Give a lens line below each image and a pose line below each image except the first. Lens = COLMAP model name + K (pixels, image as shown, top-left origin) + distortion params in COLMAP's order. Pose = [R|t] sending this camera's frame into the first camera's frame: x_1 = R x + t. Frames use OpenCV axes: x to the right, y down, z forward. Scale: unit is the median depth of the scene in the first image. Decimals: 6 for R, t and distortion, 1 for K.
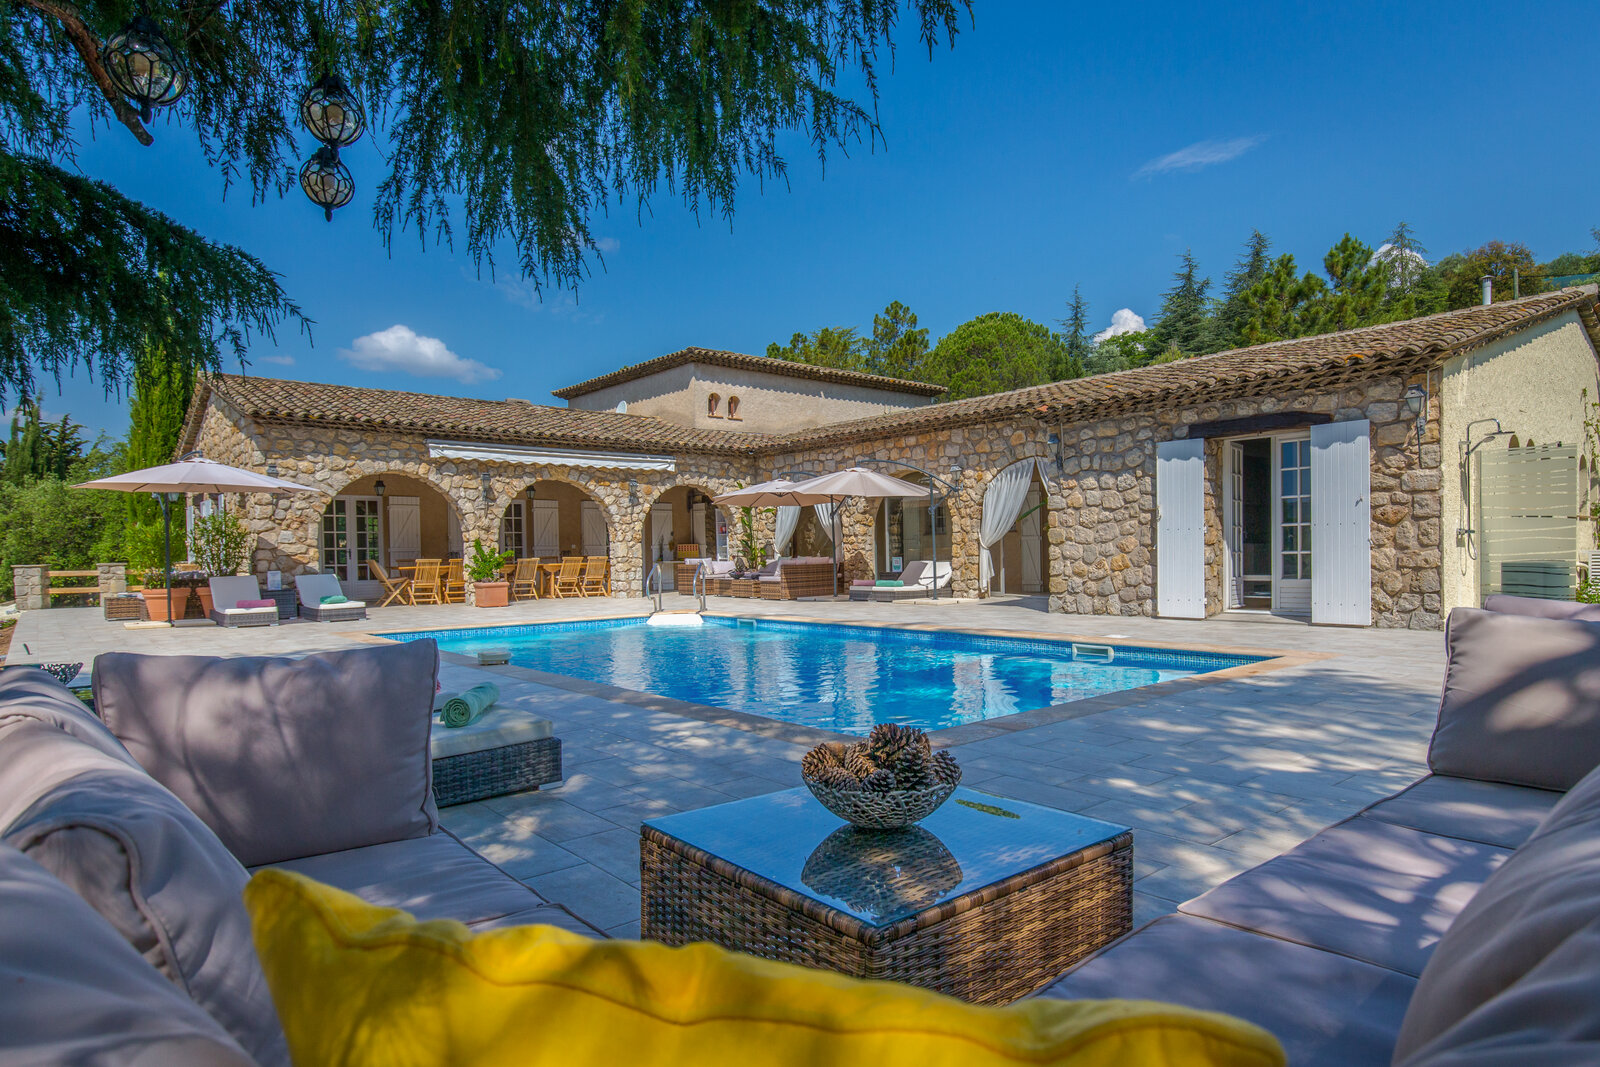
lens RADIAL K [[886.3, 0, 820.7], [0, 886.3, 570.6], [0, 0, 1]] dist [-0.002107, 0.001229]
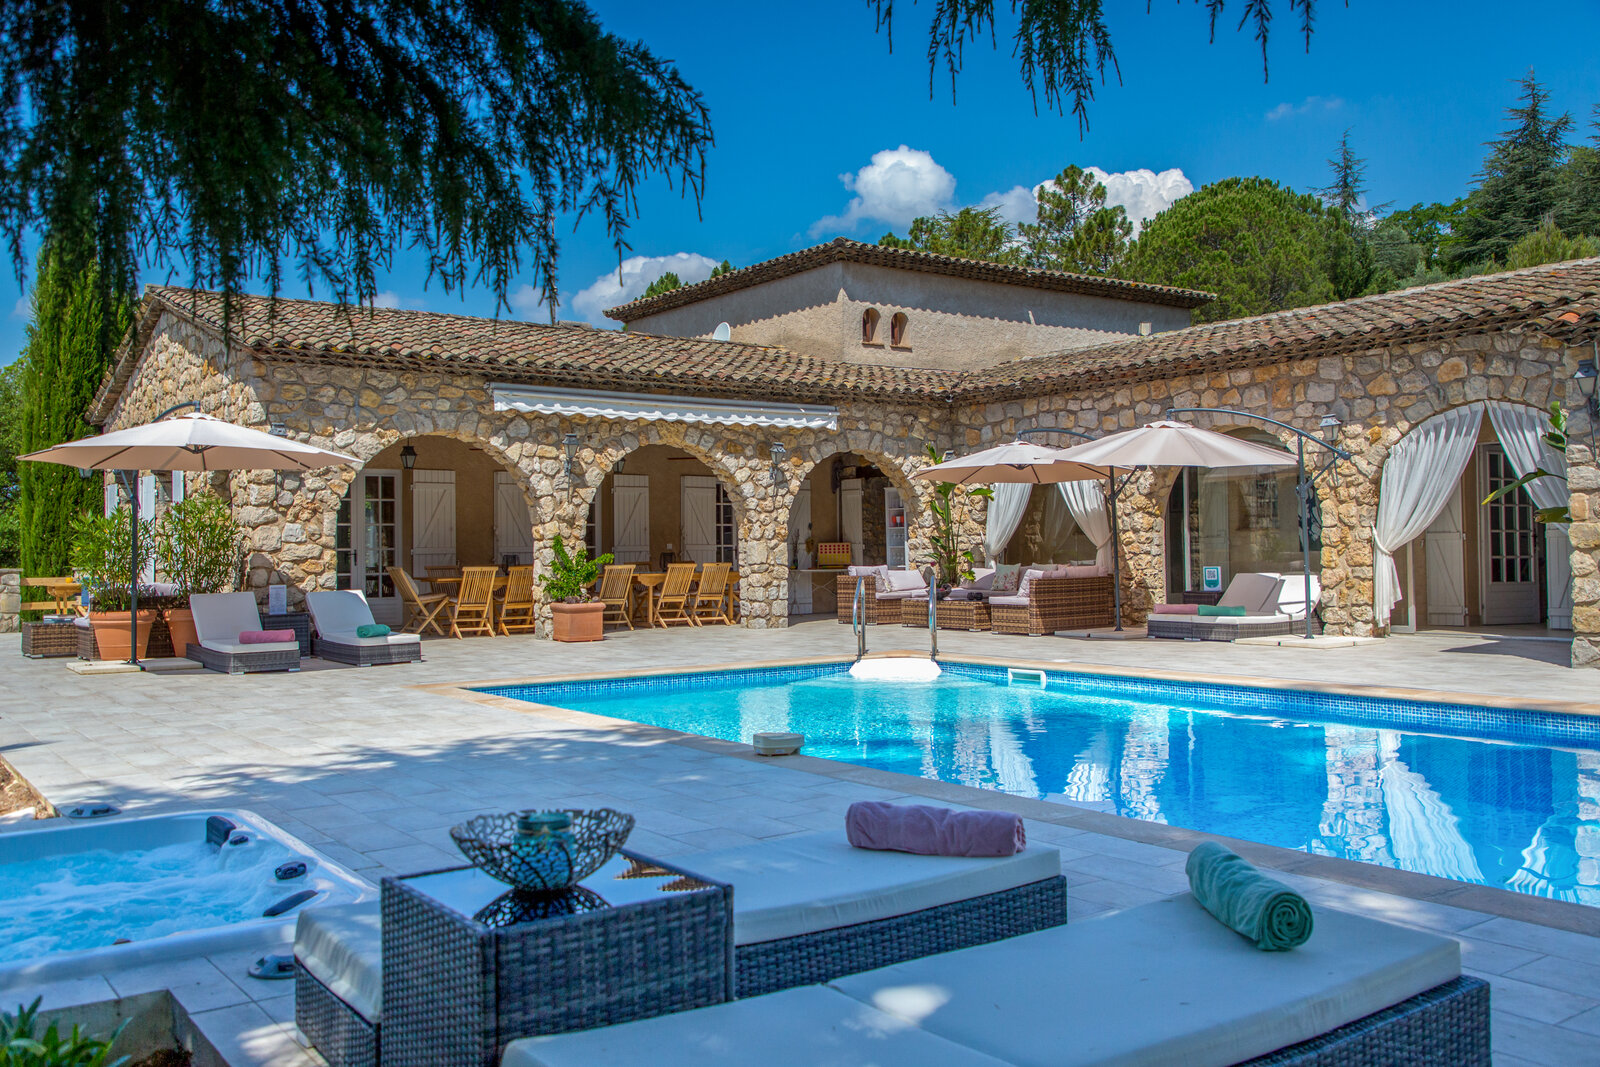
lens RADIAL K [[1343.4, 0, 783.1], [0, 1343.4, 533.1], [0, 0, 1]] dist [0.028634, -0.011058]
pose [[0.994279, 0.002256, -0.106793, -0.116862], [-0.005895, 0.999412, -0.033767, -0.005396], [0.106655, 0.034203, 0.993708, 0.043109]]
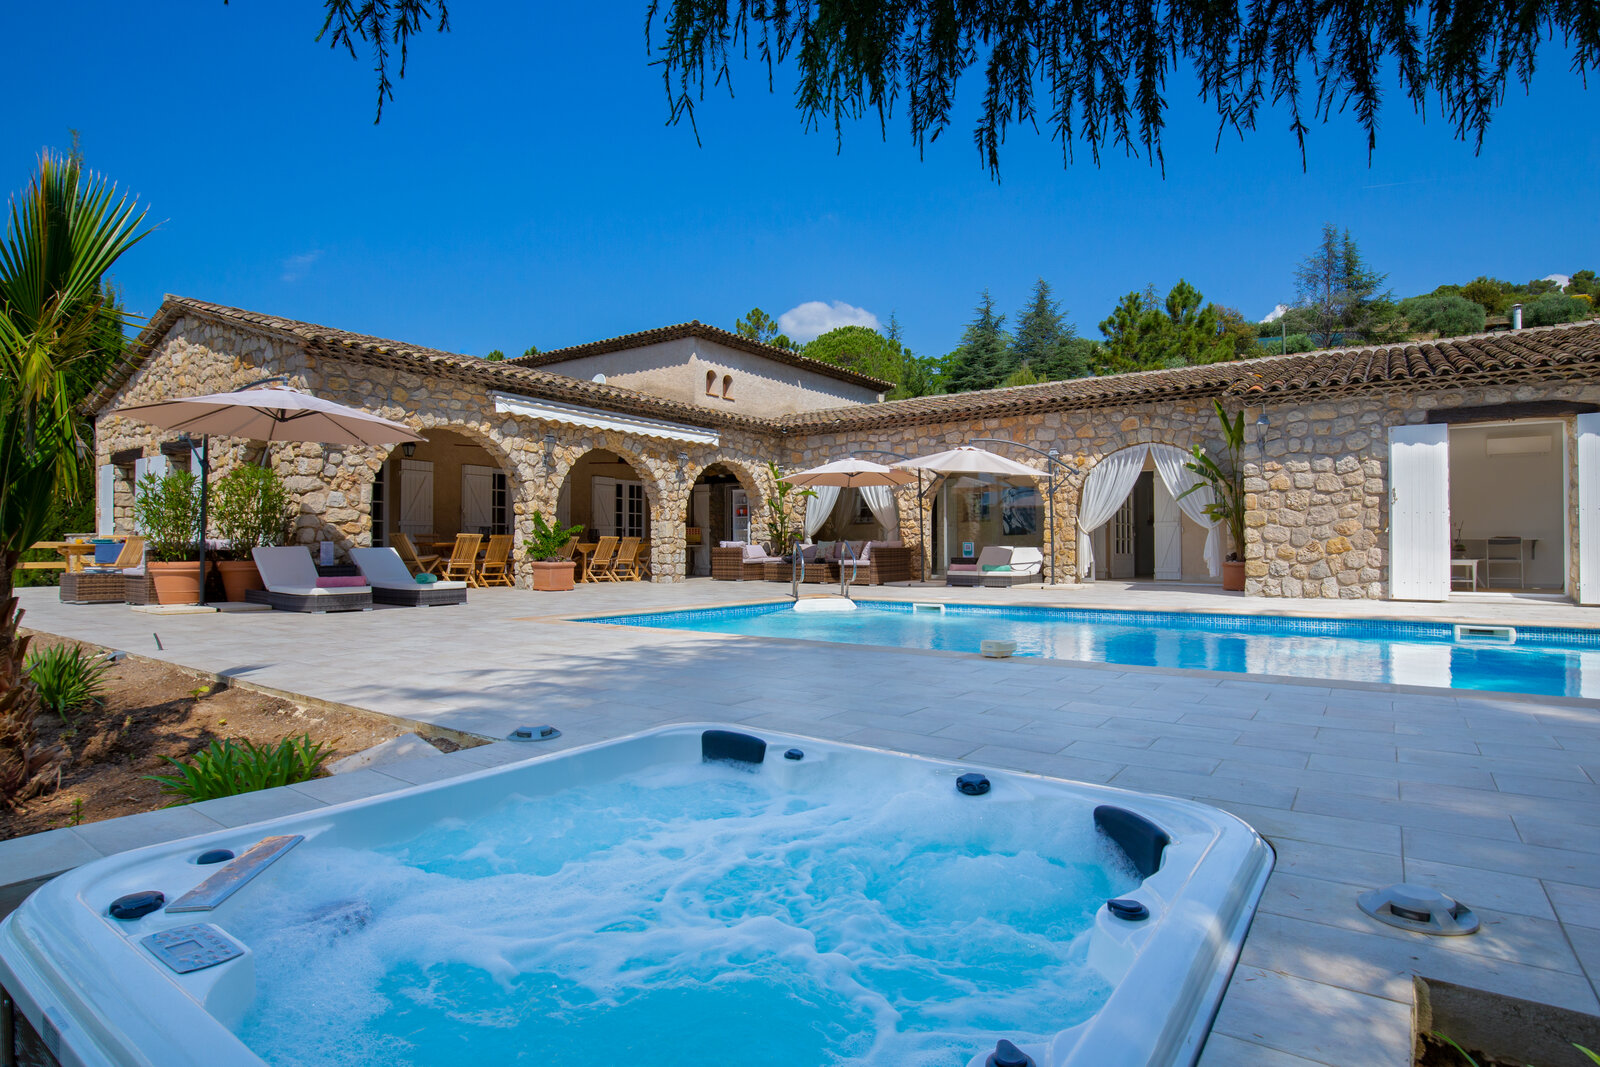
lens RADIAL K [[829.1, 0, 834.7], [0, 829.1, 543.2], [0, 0, 1]] dist [-0.029366, 0.000370]
pose [[0.972619, 0.017792, 0.231725, -0.286960], [-0.011611, 0.999540, -0.028011, 0.014021], [-0.232117, 0.024553, 0.972378, 0.156117]]
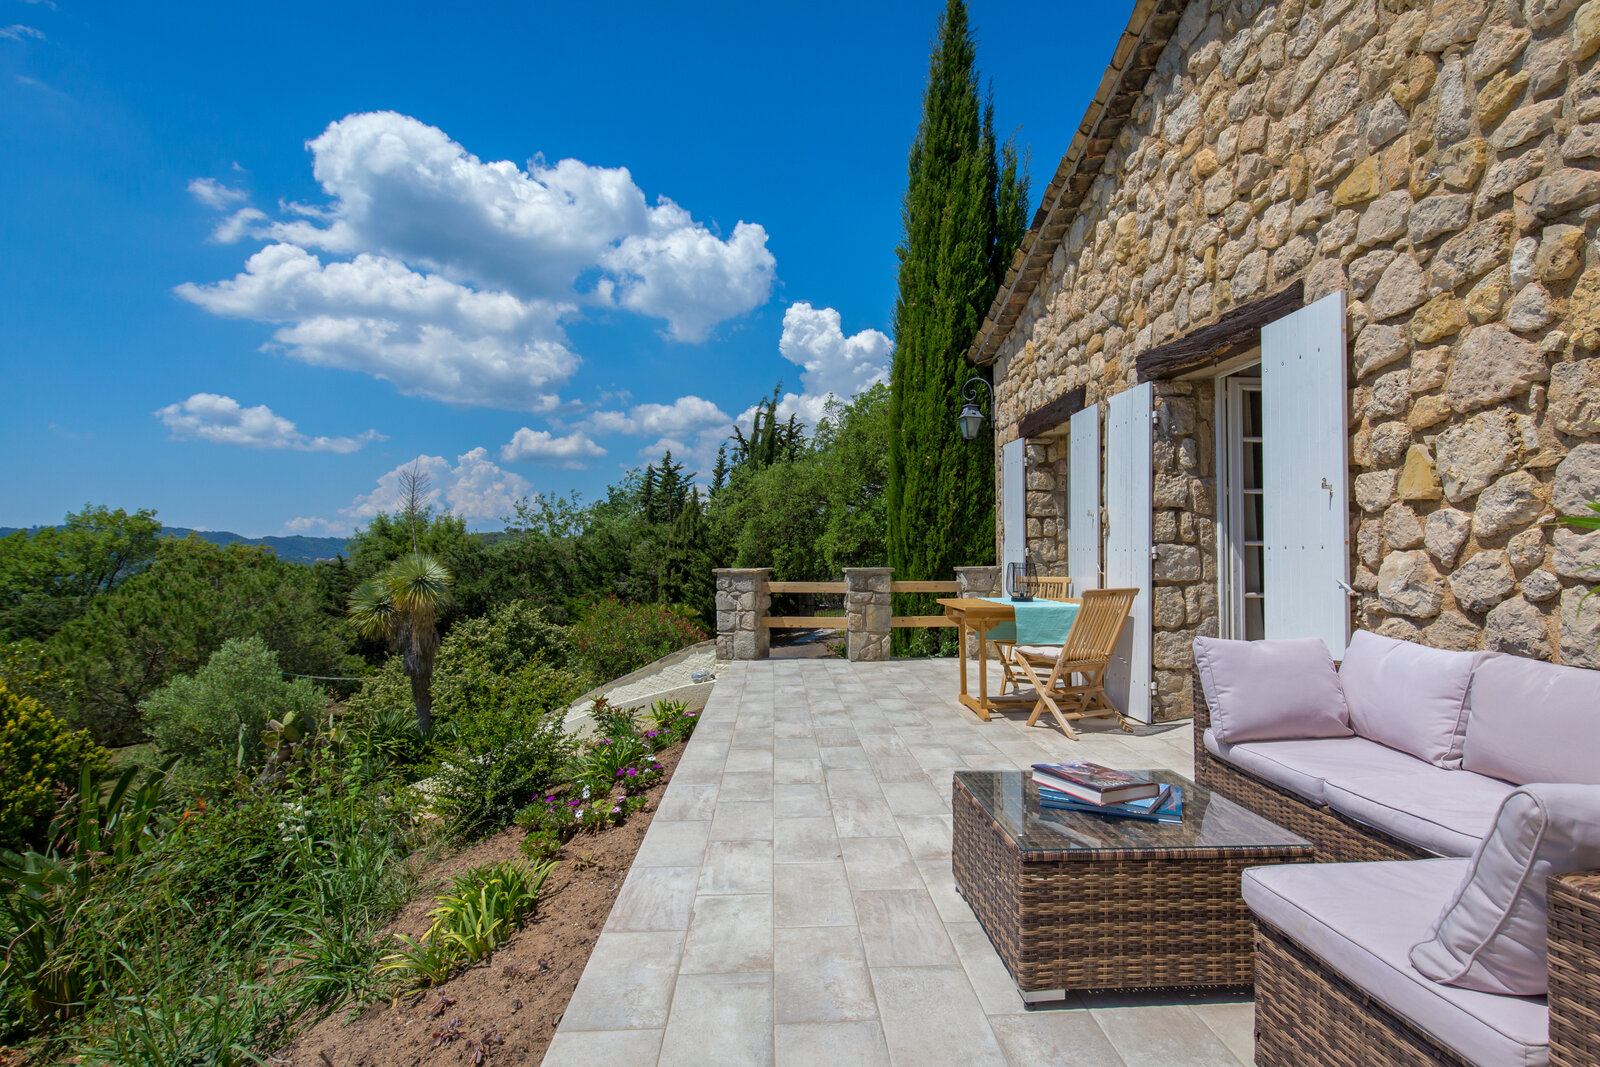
lens RADIAL K [[886.3, 0, 820.7], [0, 886.3, 570.6], [0, 0, 1]] dist [-0.002107, 0.001229]
pose [[0.783707, 0.023877, -0.620672, -0.622932], [-0.026608, 0.999634, 0.004858, -0.010645], [0.620561, 0.012708, 0.784055, 0.724412]]
